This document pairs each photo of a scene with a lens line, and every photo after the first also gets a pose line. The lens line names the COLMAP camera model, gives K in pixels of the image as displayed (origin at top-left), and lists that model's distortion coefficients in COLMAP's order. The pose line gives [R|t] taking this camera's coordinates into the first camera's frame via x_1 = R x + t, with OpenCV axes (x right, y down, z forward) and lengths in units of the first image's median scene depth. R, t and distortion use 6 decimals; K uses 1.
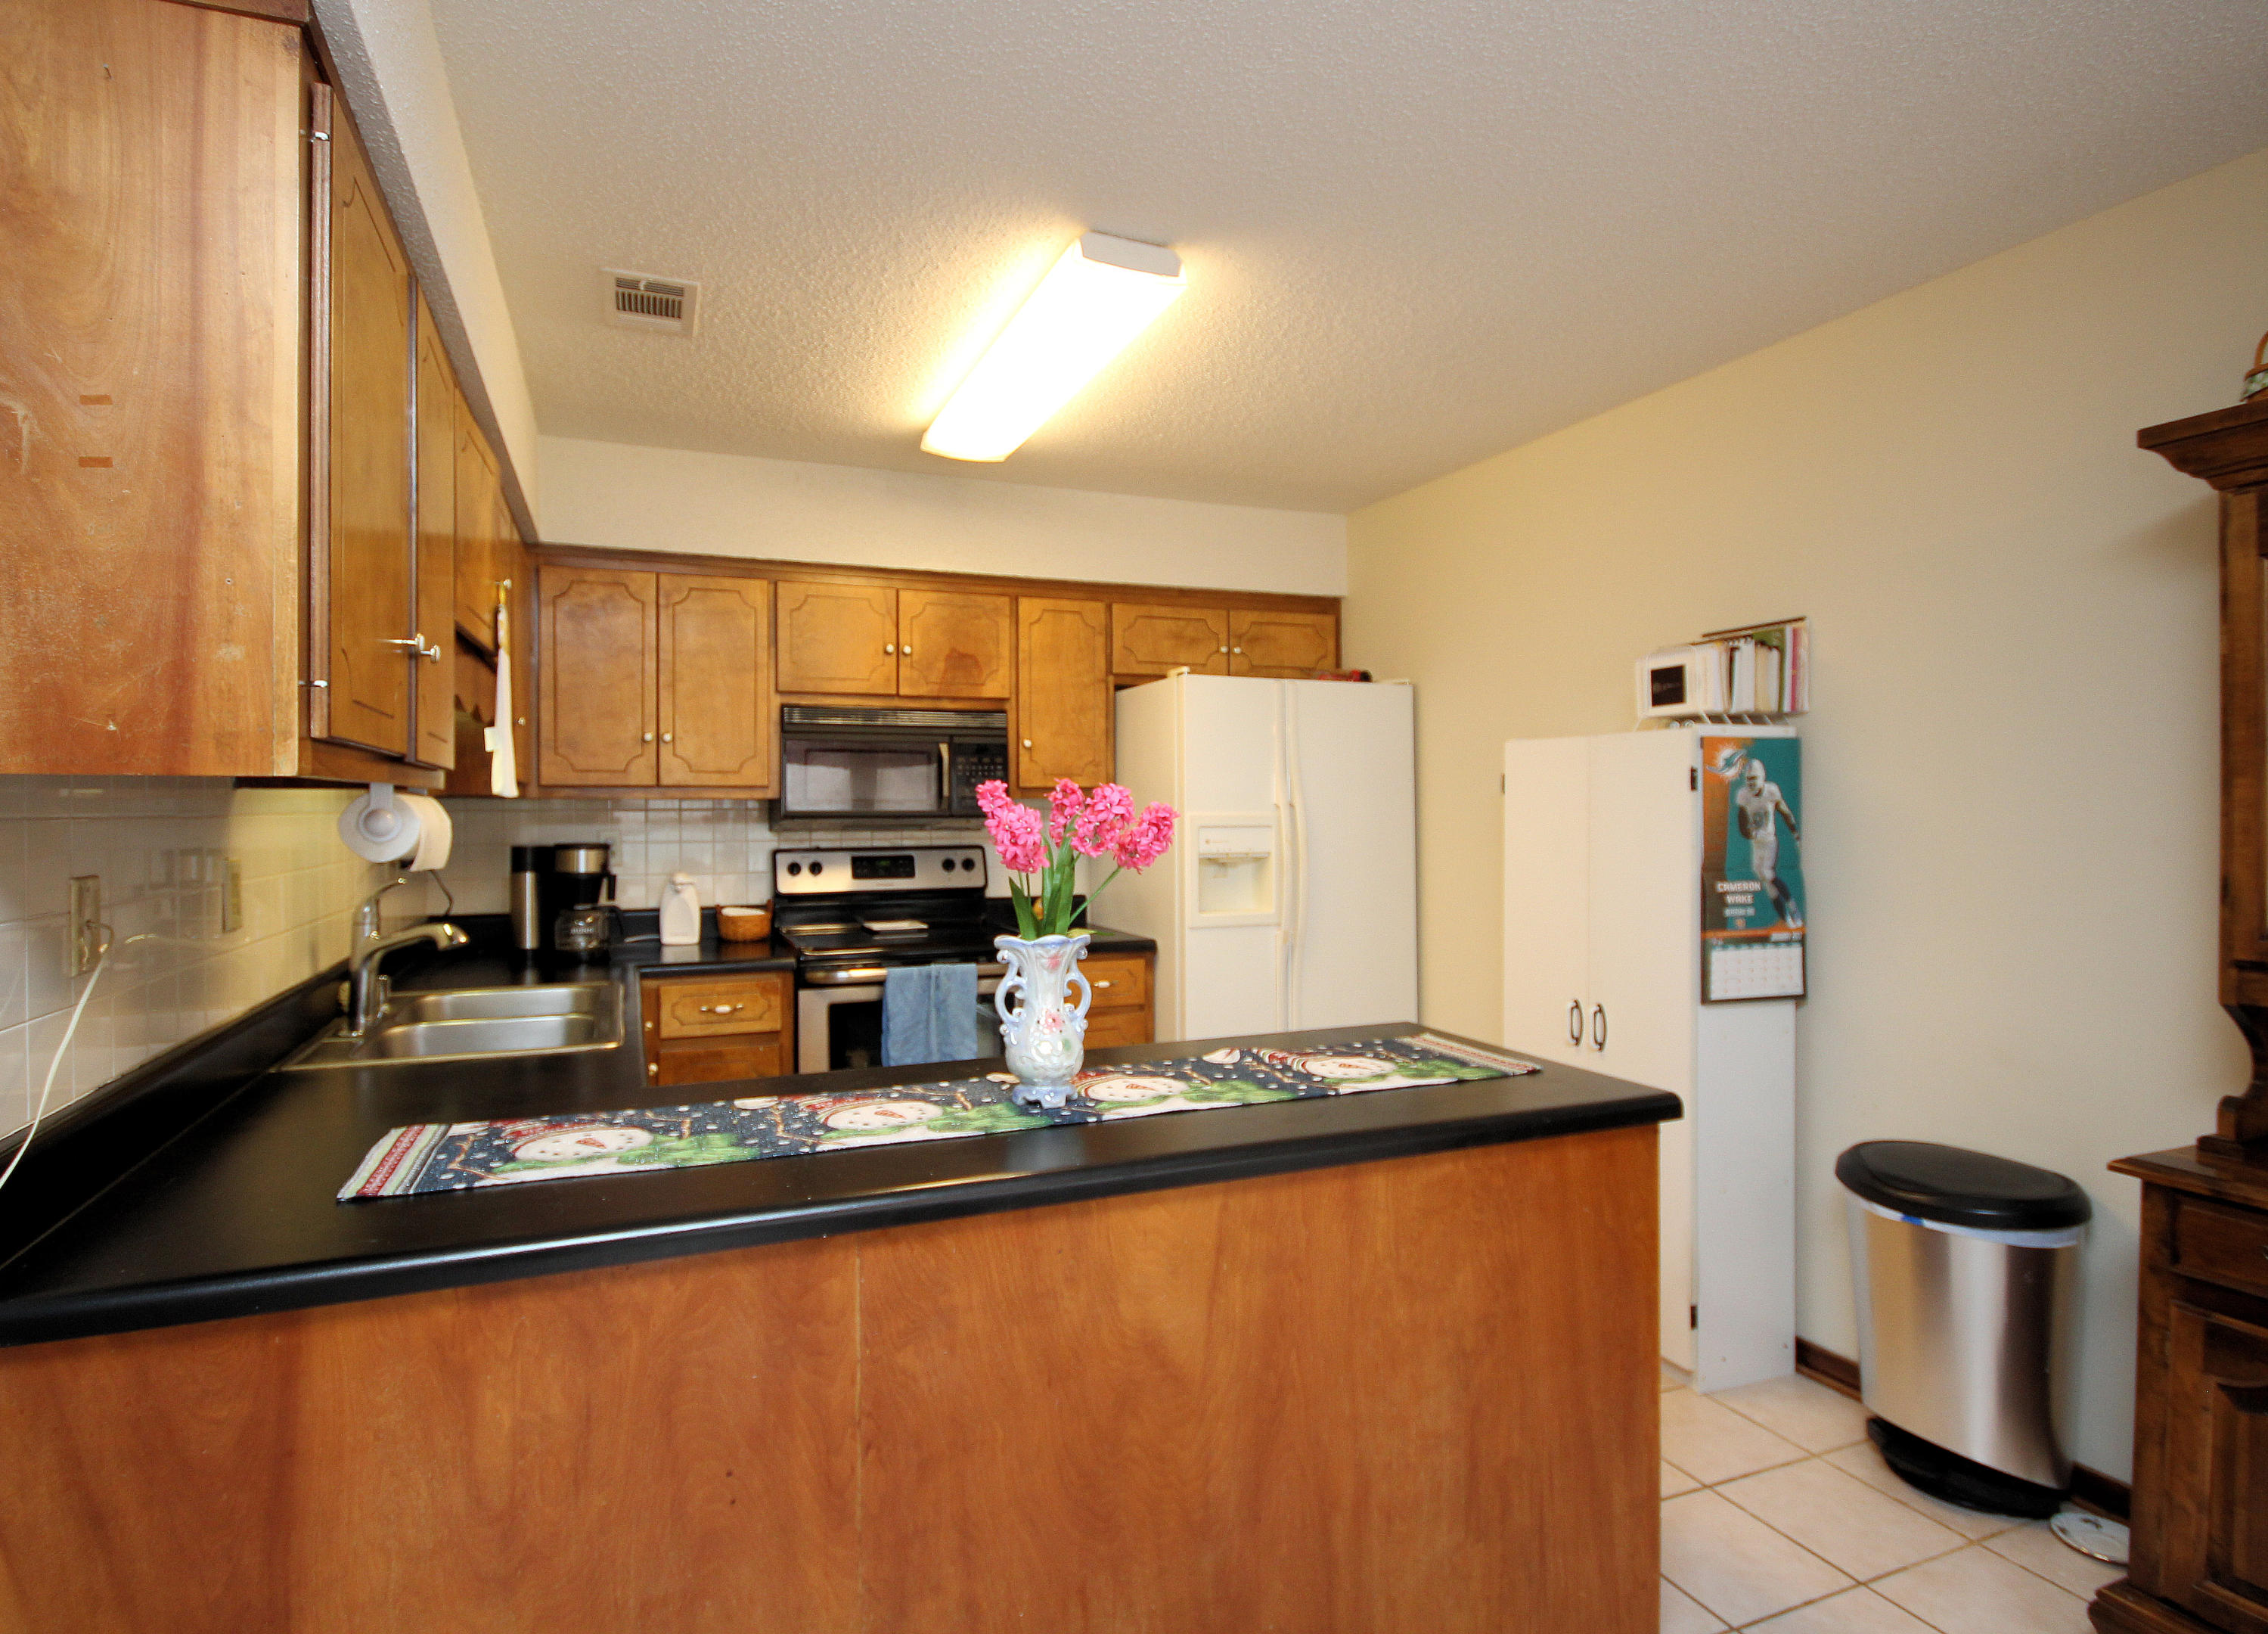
lens RADIAL K [[1139.1, 0, 1050.4], [0, 1139.1, 805.7], [0, 0, 1]] dist [-0.001389, -0.002075]
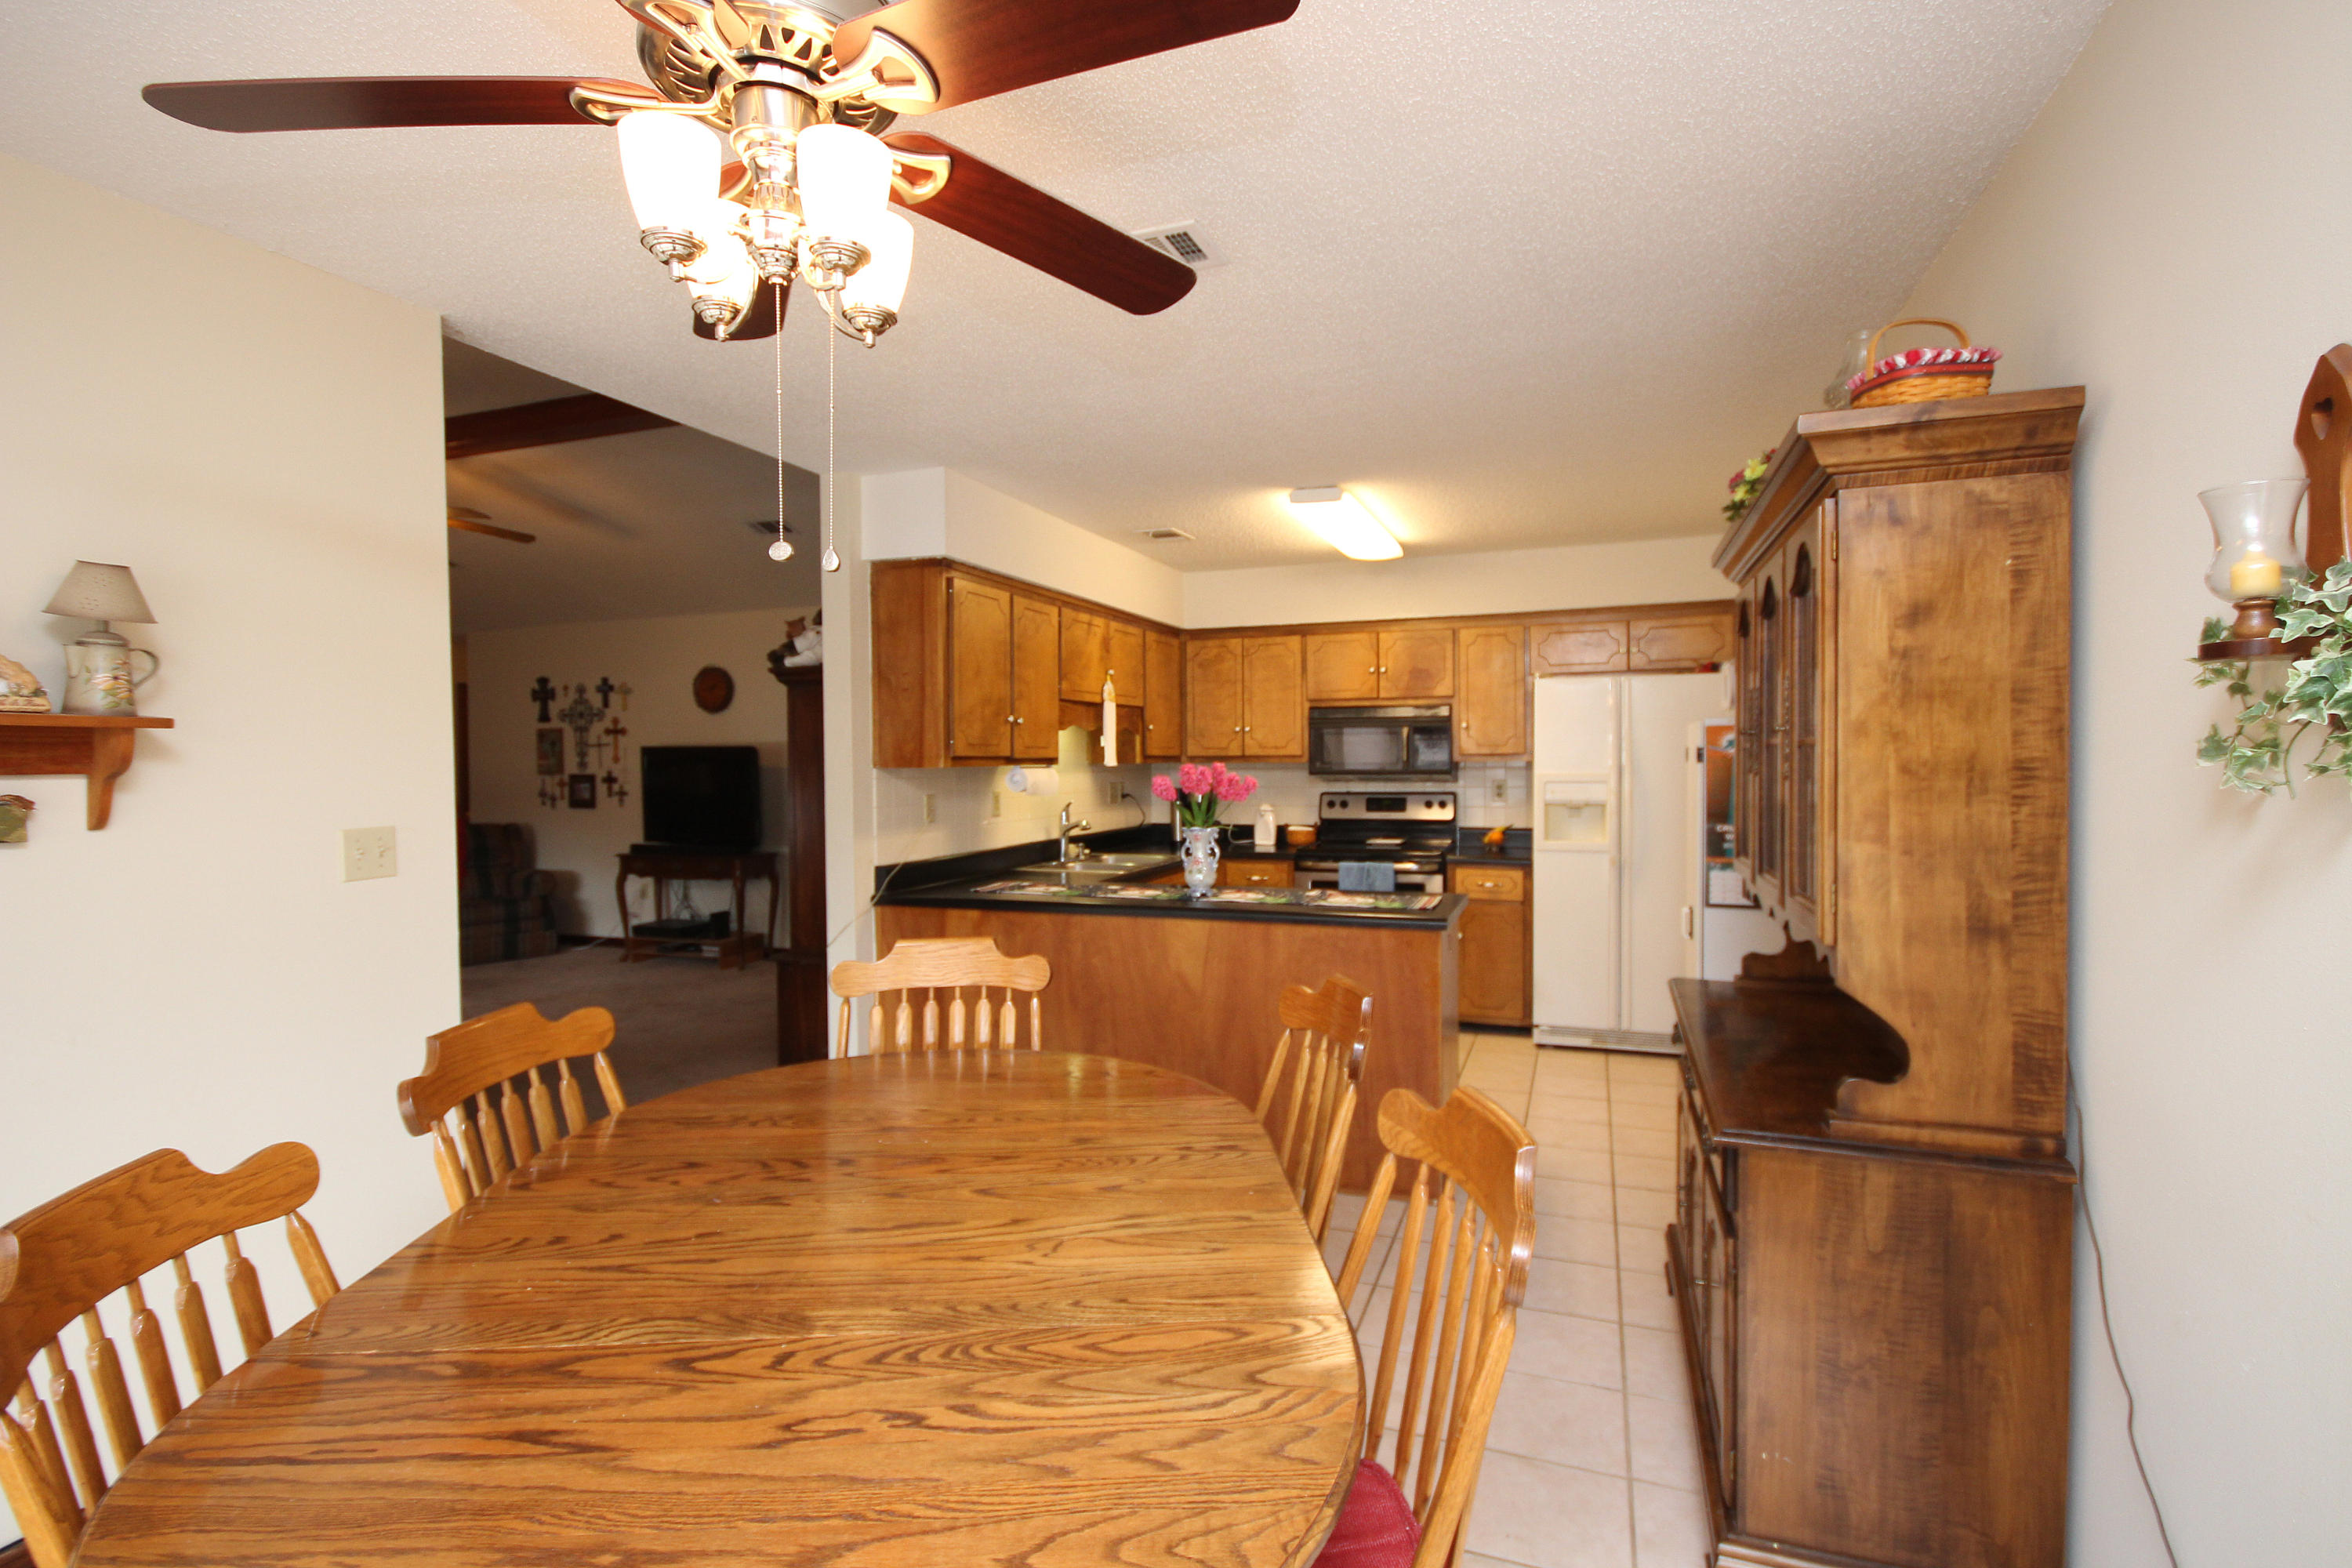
lens RADIAL K [[1090.6, 0, 1182.3], [0, 1090.6, 779.7], [0, 0, 1]] dist [-0.005084, 0.002708]
pose [[0.755788, 0.010431, -0.654734, 0.743128], [0.006142, 0.999716, 0.023018, -0.020914], [0.654788, -0.021418, 0.755509, -0.389020]]
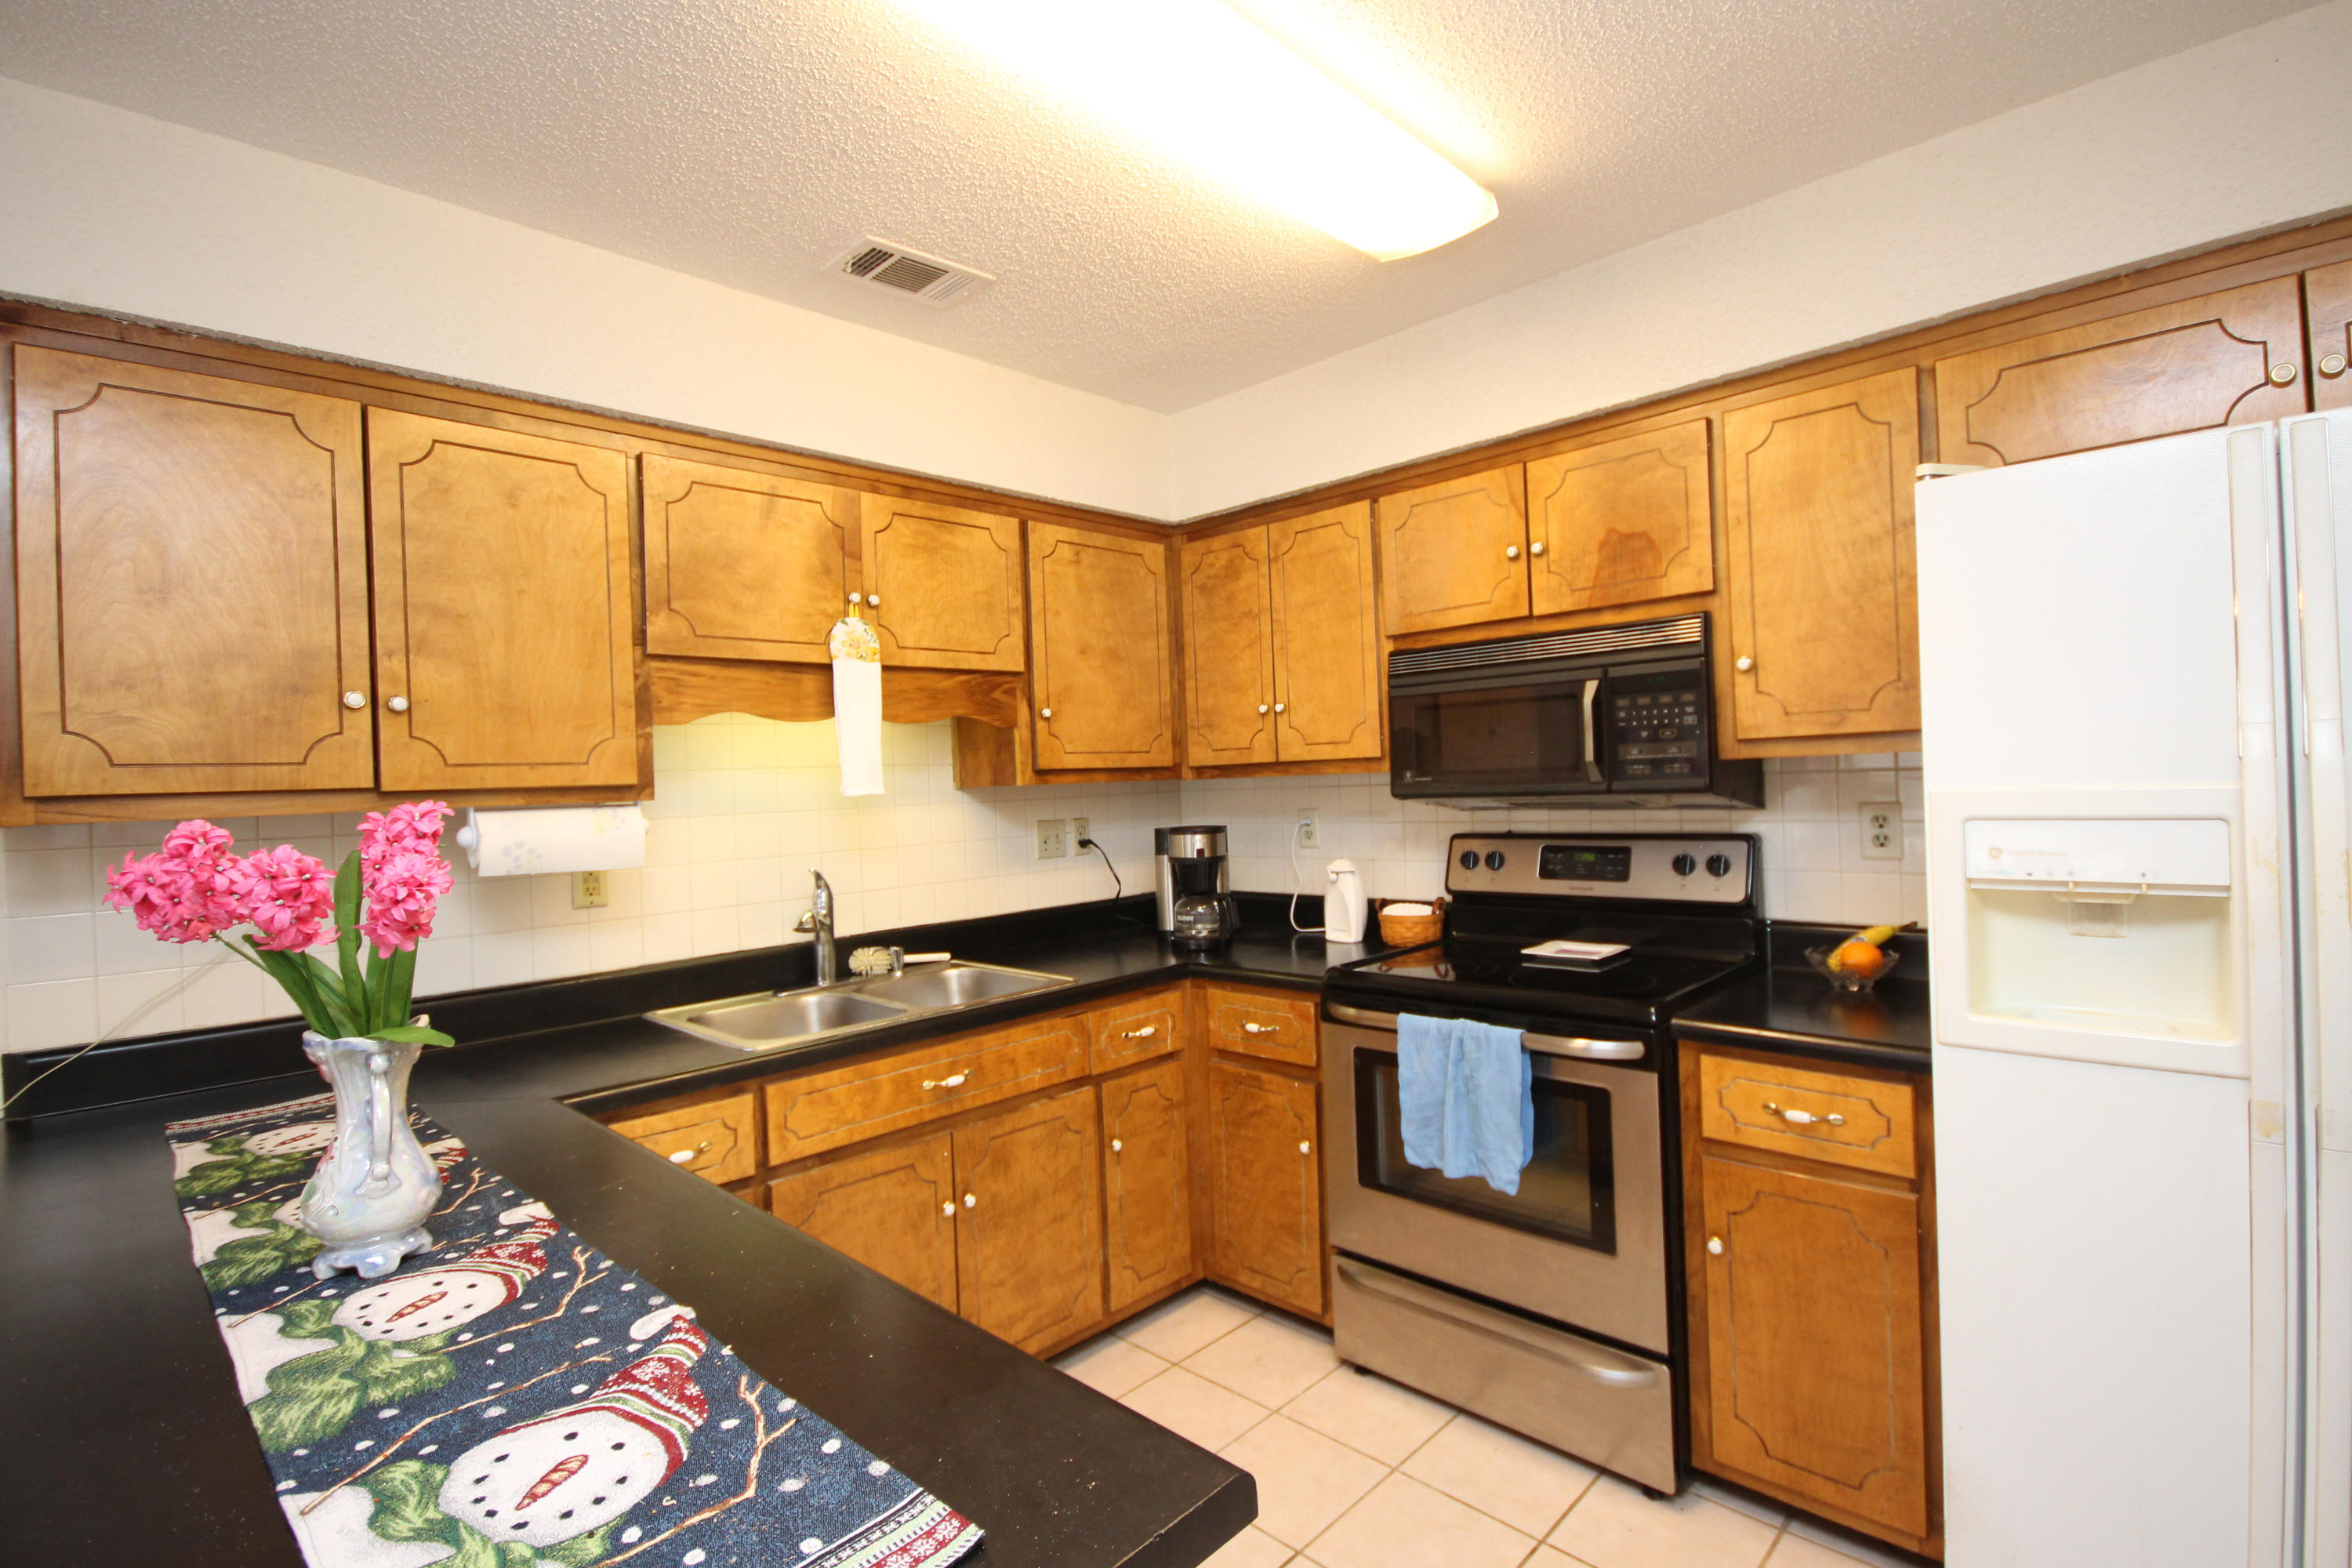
lens RADIAL K [[1090.6, 0, 1181.4], [0, 1090.6, 776.9], [0, 0, 1]] dist [-0.005084, 0.002708]
pose [[0.427976, -0.015015, -0.903666, 0.408175], [0.039242, 0.999228, 0.001982, -0.011097], [0.902938, -0.036309, 0.428234, 0.584522]]
